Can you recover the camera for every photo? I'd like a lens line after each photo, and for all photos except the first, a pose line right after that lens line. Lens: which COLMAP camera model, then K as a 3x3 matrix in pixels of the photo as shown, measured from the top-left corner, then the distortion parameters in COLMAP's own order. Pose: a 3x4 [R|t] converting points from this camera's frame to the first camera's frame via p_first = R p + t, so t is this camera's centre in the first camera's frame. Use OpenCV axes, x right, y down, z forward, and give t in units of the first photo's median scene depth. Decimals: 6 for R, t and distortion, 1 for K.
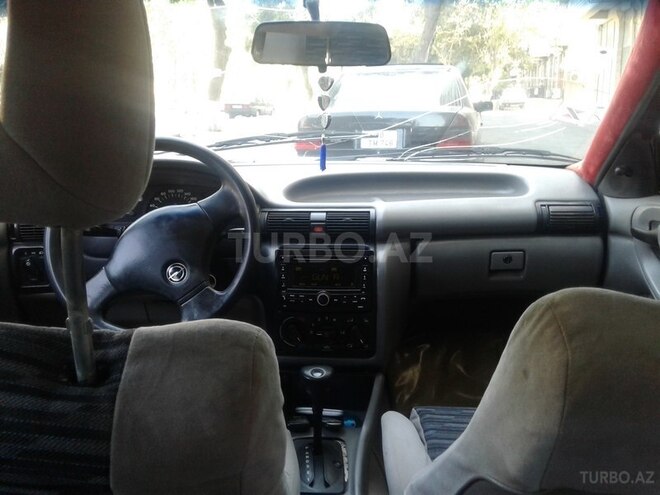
lens RADIAL K [[715.9, 0, 329.4], [0, 715.9, 193.8], [0, 0, 1]] dist [0.142304, 0.005491]
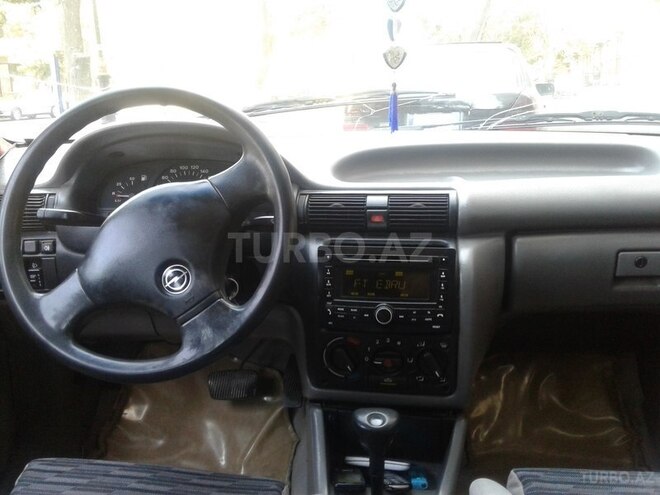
lens RADIAL K [[710.8, 0, 330.0], [0, 710.8, 247.5], [0, 0, 1]] dist [-0.001173, 0.002737]
pose [[0.998094, 0.009893, -0.060910, -0.019918], [-0.004595, 0.996240, 0.086515, 0.017444], [0.061537, -0.086071, 0.994387, 0.291425]]
